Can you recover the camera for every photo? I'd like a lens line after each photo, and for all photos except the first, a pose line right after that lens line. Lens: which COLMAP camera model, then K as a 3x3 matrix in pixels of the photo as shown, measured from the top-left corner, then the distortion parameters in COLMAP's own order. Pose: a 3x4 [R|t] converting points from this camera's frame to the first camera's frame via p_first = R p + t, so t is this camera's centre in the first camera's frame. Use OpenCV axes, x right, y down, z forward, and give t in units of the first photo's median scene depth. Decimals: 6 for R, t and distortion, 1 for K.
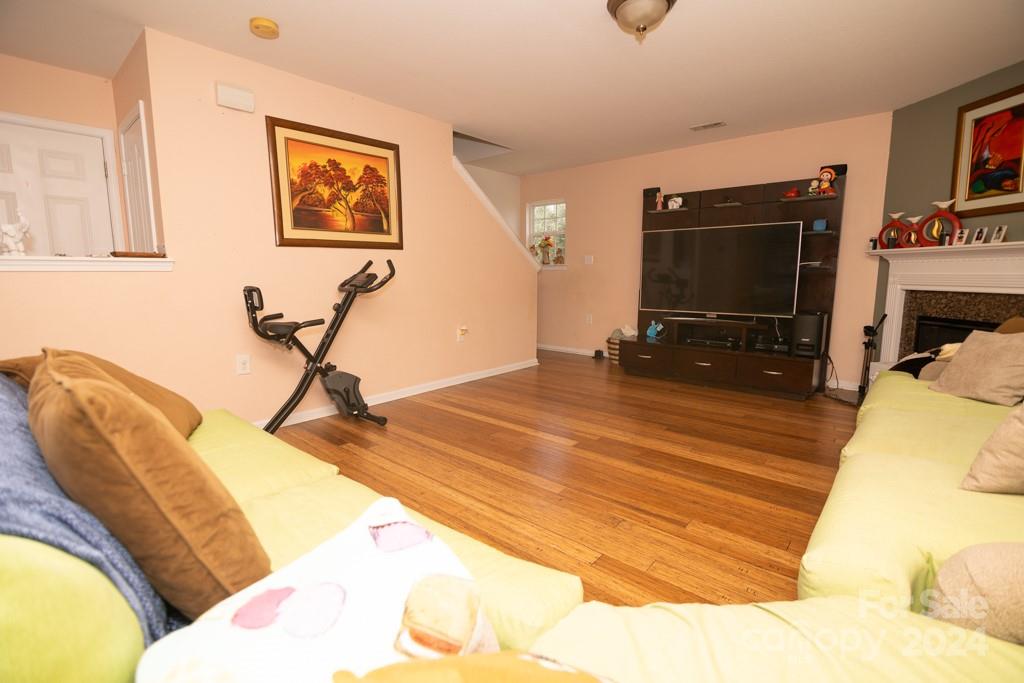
lens RADIAL K [[462.6, 0, 502.3], [0, 462.6, 332.8], [0, 0, 1]] dist [-0.011623, -0.002250]
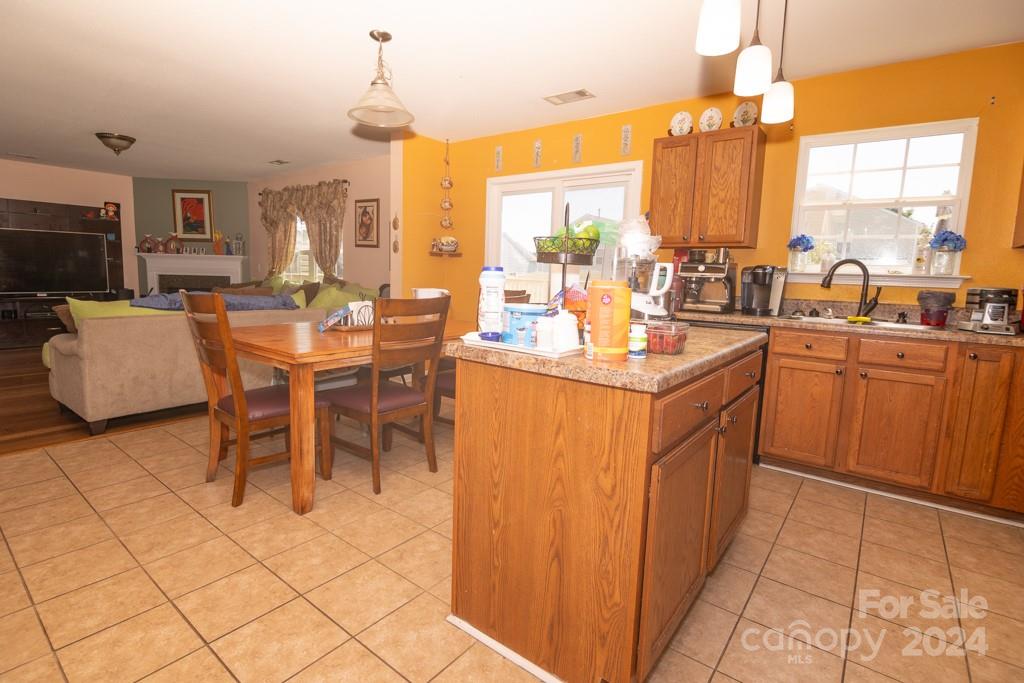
lens RADIAL K [[495.5, 0, 509.8], [0, 495.5, 332.6], [0, 0, 1]] dist [-0.000510, -0.001137]
pose [[-0.068355, -0.123541, 0.989982, -1.532167], [0.097289, 0.986748, 0.129855, 0.027209], [-0.992906, 0.105190, -0.055430, -0.398912]]
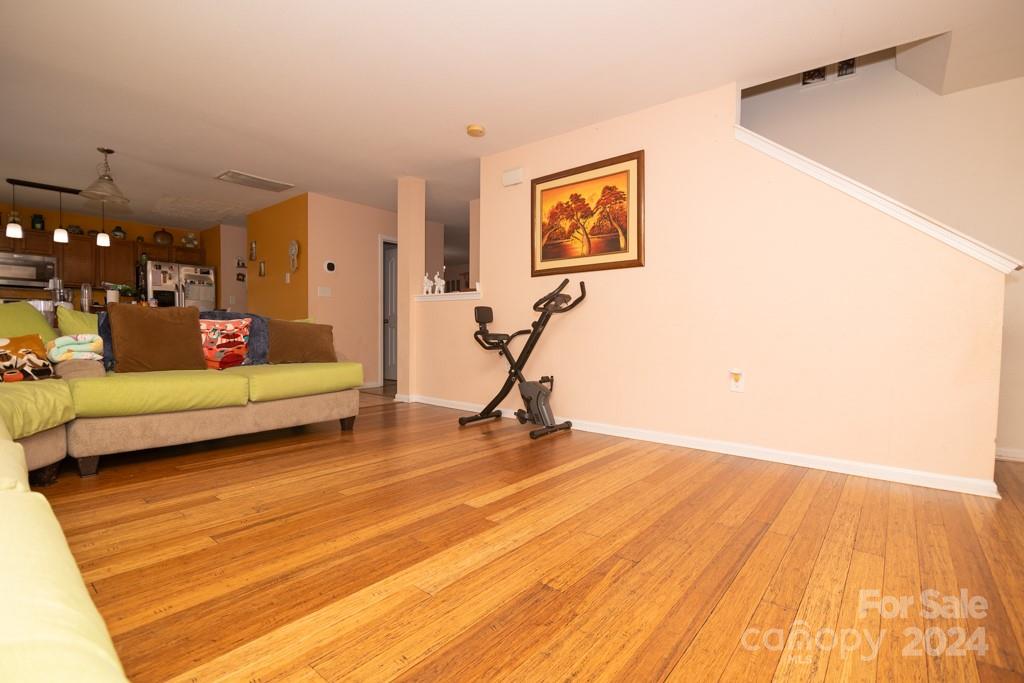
lens RADIAL K [[462.6, 0, 514.6], [0, 462.6, 349.2], [0, 0, 1]] dist [-0.011623, -0.002250]
pose [[0.044972, 0.047720, -0.997848, 0.774941], [-0.135043, 0.989980, 0.041257, -0.036032], [0.989819, 0.132897, 0.050966, 0.888316]]
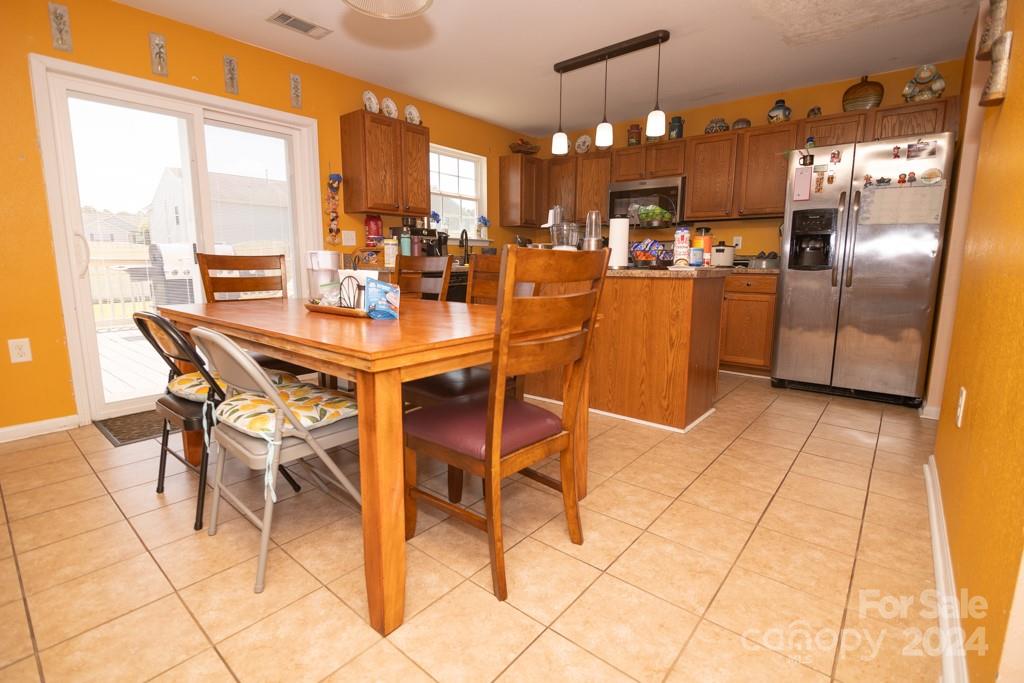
lens RADIAL K [[462.6, 0, 514.3], [0, 462.6, 337.2], [0, 0, 1]] dist [-0.011623, -0.002250]
pose [[-0.999462, 0.006053, -0.032236, -0.750653], [-0.003316, 0.959136, 0.282926, -0.012310], [0.032632, 0.282881, -0.958600, 0.373567]]
